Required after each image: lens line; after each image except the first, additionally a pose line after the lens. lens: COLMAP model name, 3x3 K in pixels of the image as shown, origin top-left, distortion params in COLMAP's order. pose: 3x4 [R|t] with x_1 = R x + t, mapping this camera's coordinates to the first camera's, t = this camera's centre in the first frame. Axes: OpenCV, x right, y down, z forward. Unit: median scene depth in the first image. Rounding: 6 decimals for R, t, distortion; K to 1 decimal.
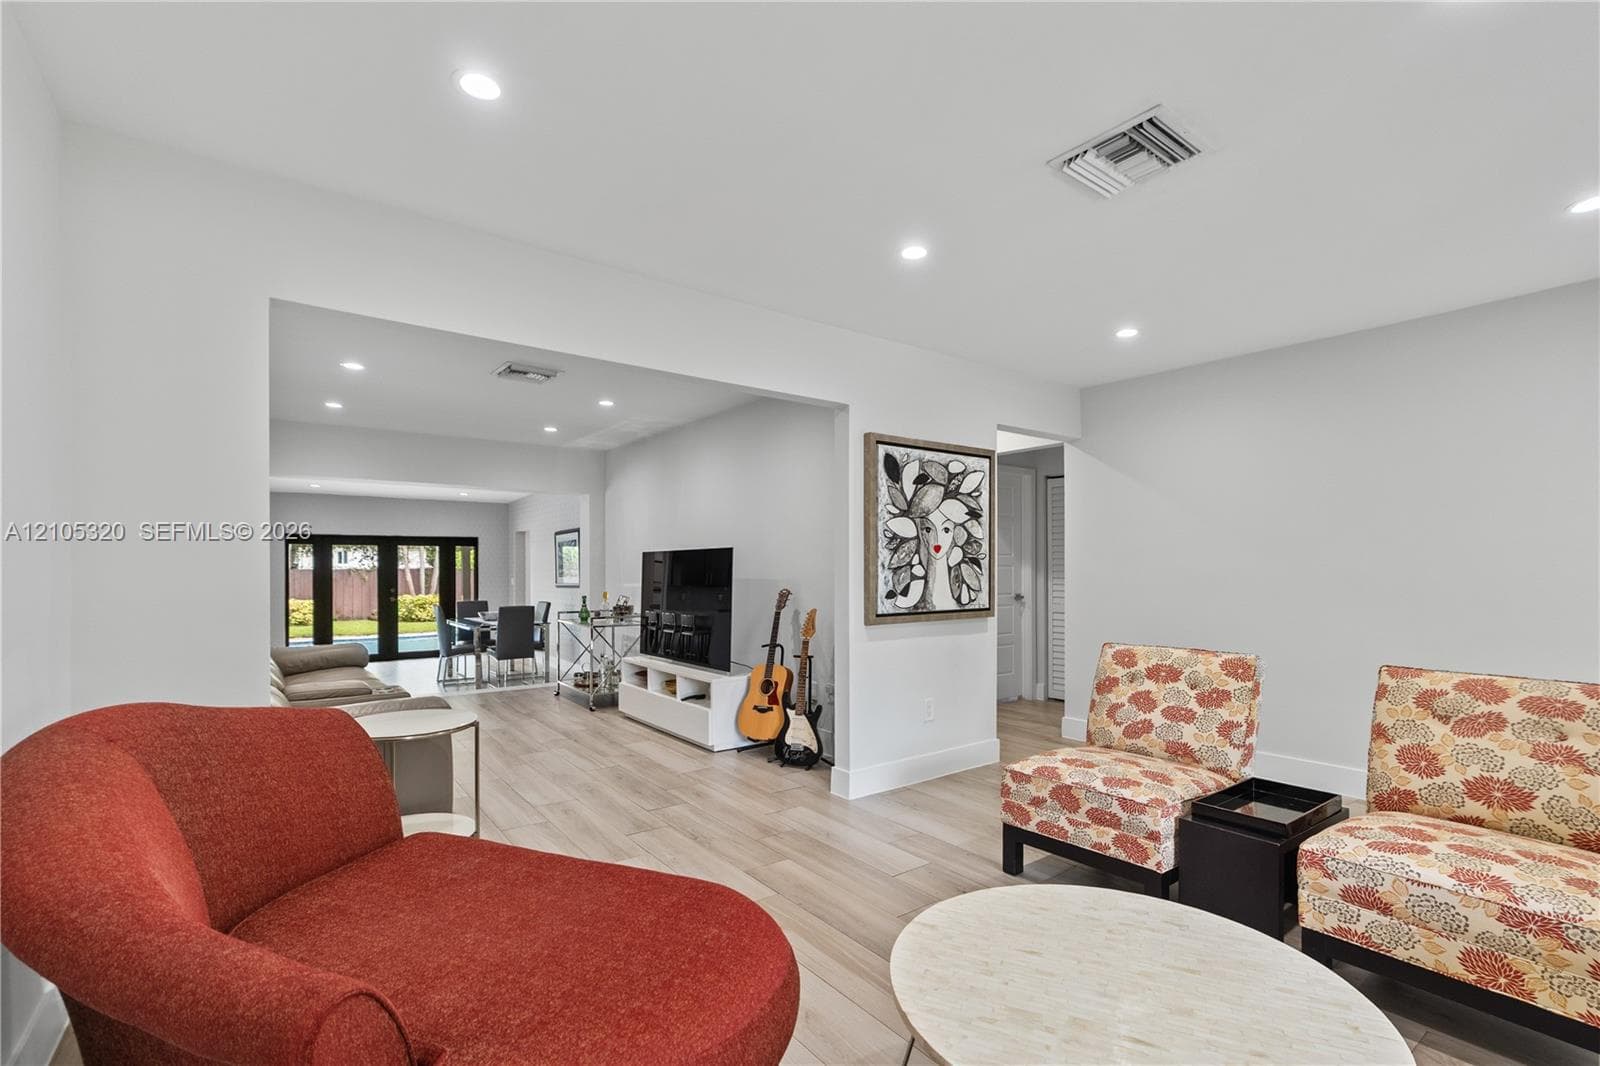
lens RADIAL K [[737.8, 0, 831.5], [0, 737.8, 573.7], [0, 0, 1]] dist [-0.000158, 0.000179]
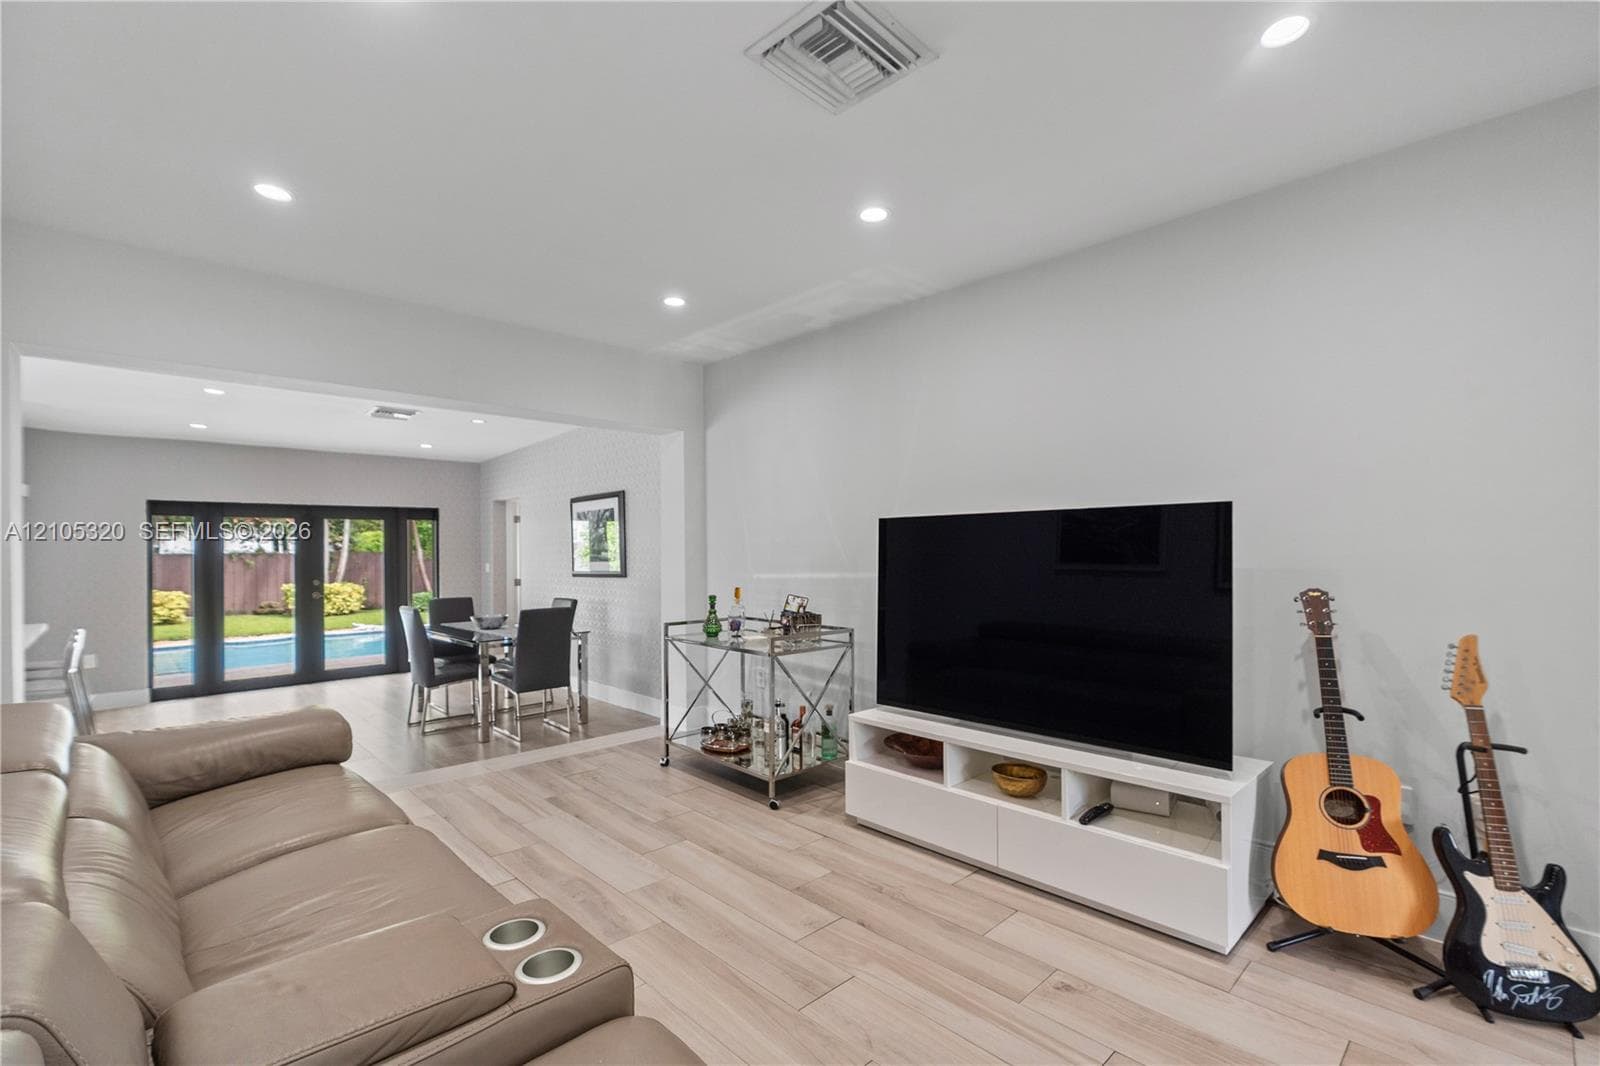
lens RADIAL K [[710.7, 0, 805.8], [0, 710.7, 528.7], [0, 0, 1]] dist [-0.001289, -0.000491]
pose [[0.993387, -0.004626, 0.114725, -0.325326], [0.008482, 0.999414, -0.033150, -0.003929], [-0.114505, 0.033904, 0.992844, 0.419704]]
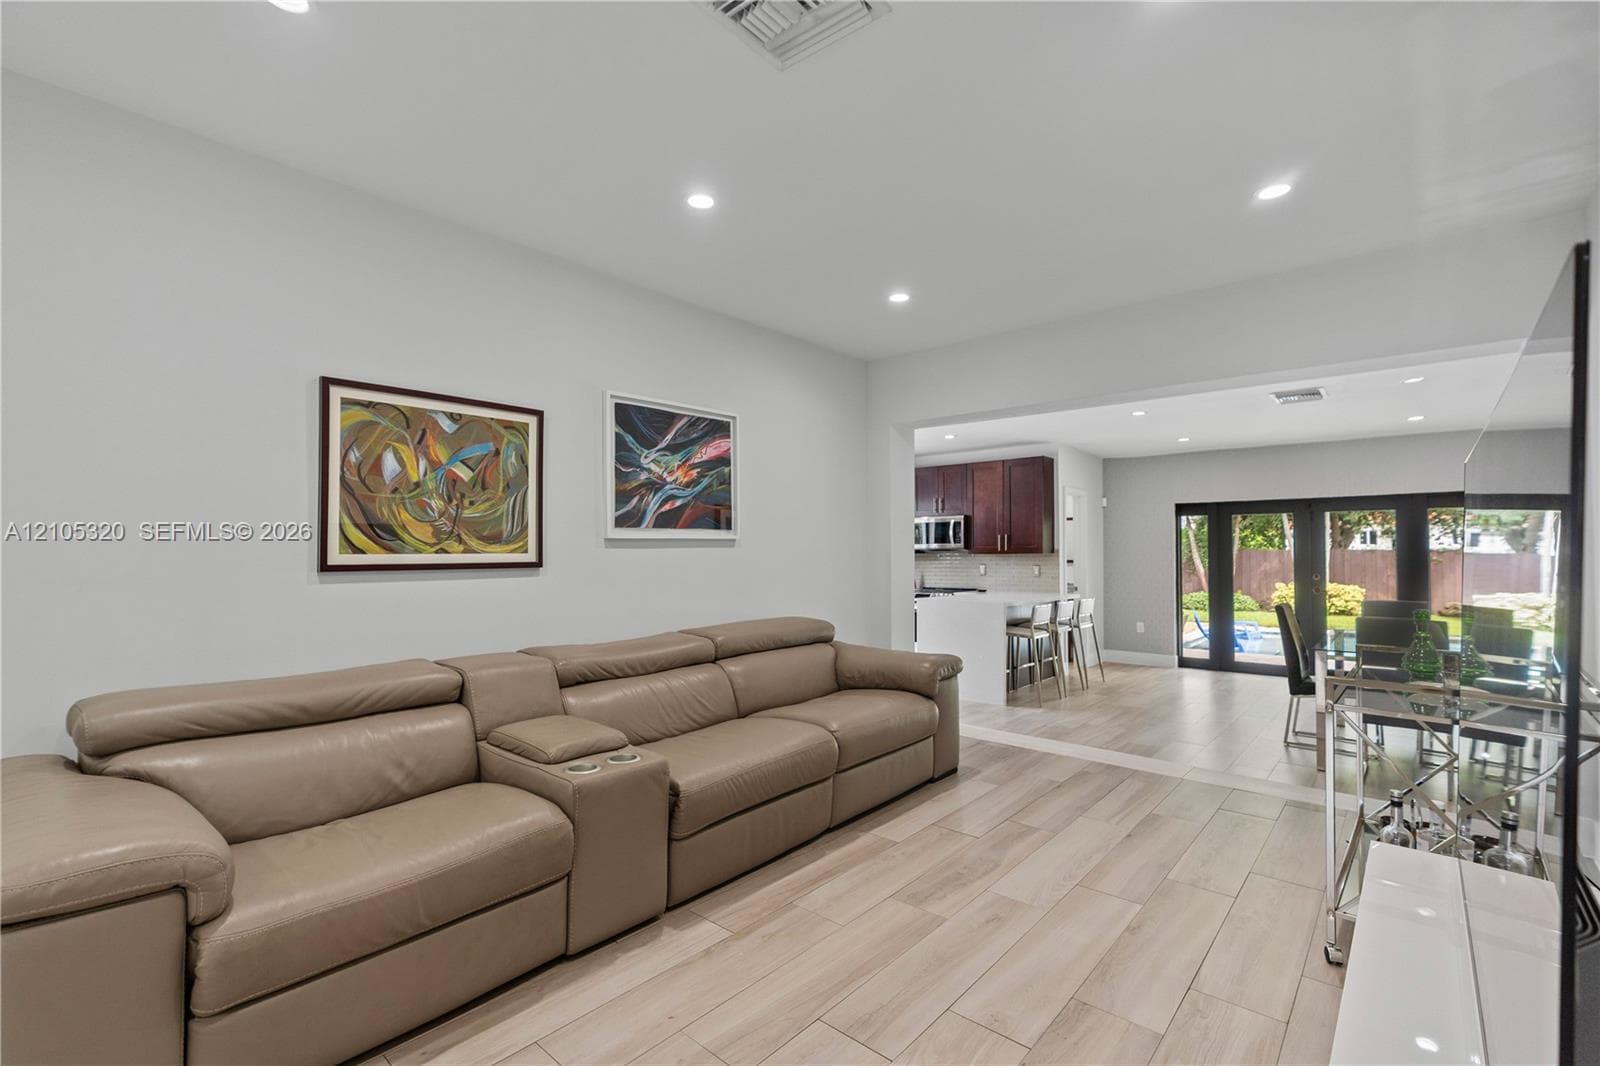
lens RADIAL K [[710.7, 0, 805.8], [0, 710.7, 528.7], [0, 0, 1]] dist [-0.001289, -0.000491]
pose [[0.195707, -0.032498, -0.980124, -0.040665], [-0.003251, 0.999424, -0.033787, 0.001955], [0.980657, 0.009799, 0.195489, 0.637781]]
